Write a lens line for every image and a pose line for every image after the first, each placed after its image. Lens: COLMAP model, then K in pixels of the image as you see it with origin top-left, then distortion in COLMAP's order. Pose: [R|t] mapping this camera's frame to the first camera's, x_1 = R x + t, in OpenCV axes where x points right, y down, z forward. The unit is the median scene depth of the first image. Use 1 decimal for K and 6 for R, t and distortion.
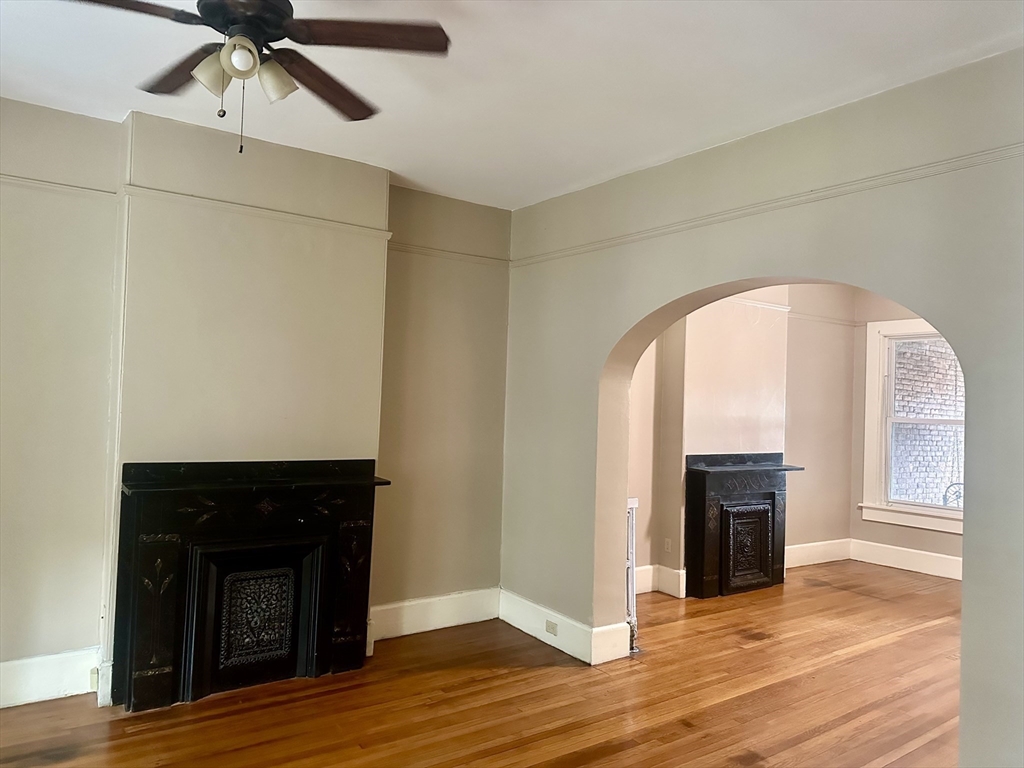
lens RADIAL K [[717.1, 0, 511.6], [0, 717.1, 381.1], [0, 0, 1]] dist [0.013364, -0.033935]
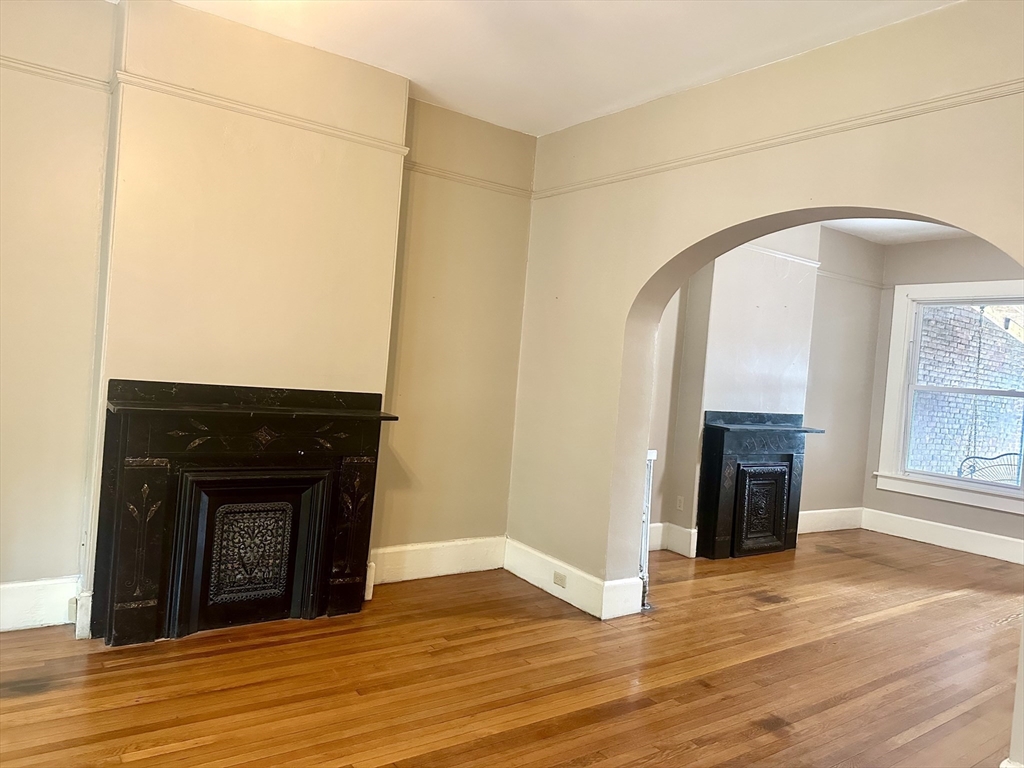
lens RADIAL K [[717.1, 0, 515.7], [0, 717.1, 376.8], [0, 0, 1]] dist [0.013364, -0.033935]
pose [[0.998852, 0.047259, 0.007865, -0.022118], [-0.047565, 0.997860, 0.044876, 0.033537], [-0.005728, -0.045199, 0.998962, 0.059701]]
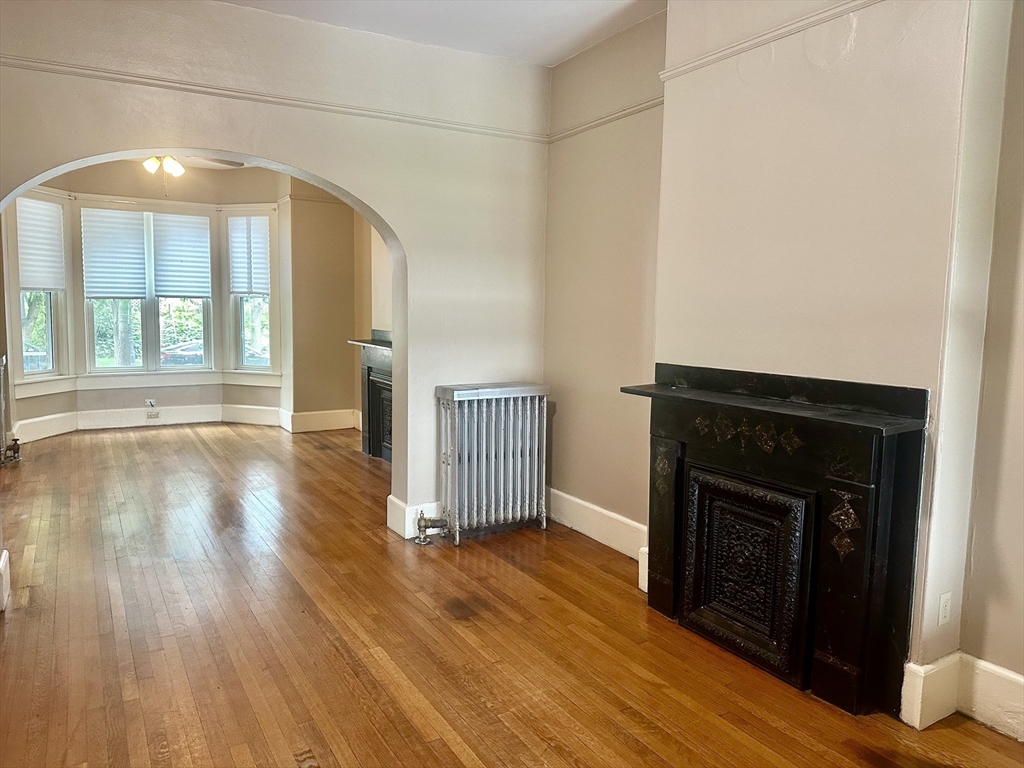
lens RADIAL K [[717.1, 0, 518.6], [0, 717.1, 381.1], [0, 0, 1]] dist [0.013364, -0.033935]
pose [[-0.059494, 0.079984, -0.995019, 1.023123], [0.015676, 0.996737, 0.079185, 0.083171], [0.998106, -0.010887, -0.060554, 1.115403]]
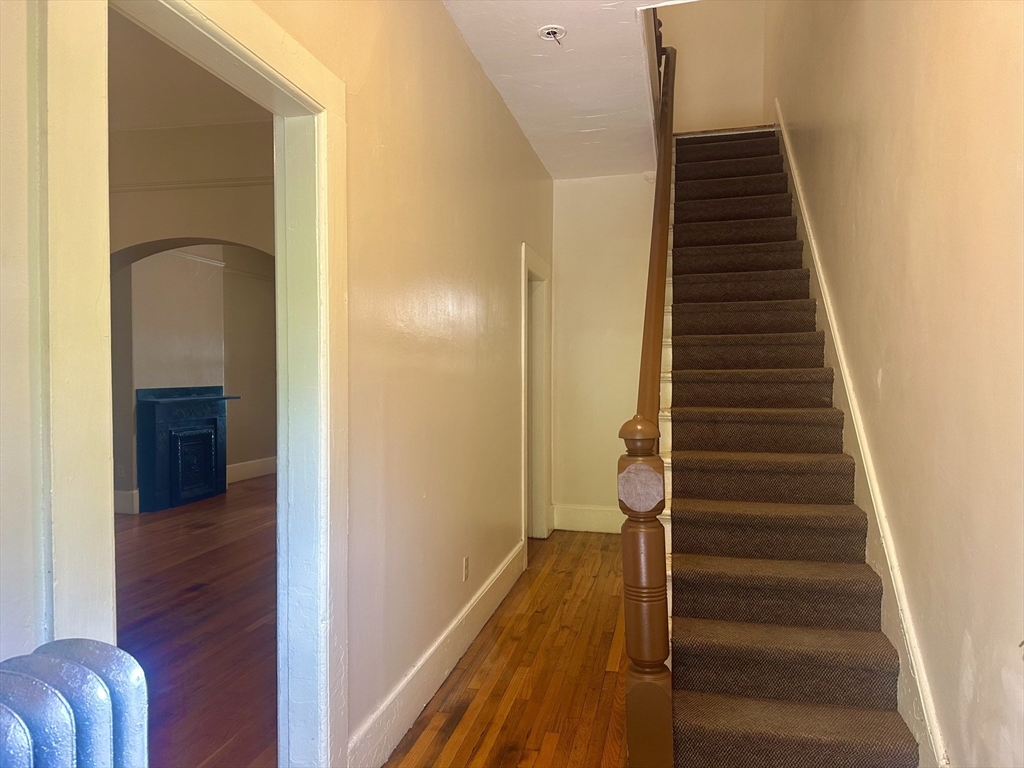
lens RADIAL K [[717.1, 0, 493.6], [0, 717.1, 363.7], [0, 0, 1]] dist [0.013364, -0.033935]
pose [[0.756326, -0.030984, 0.653461, -0.084126], [0.013190, 0.999397, 0.032120, 0.041614], [-0.654062, -0.015674, 0.756278, -0.272736]]
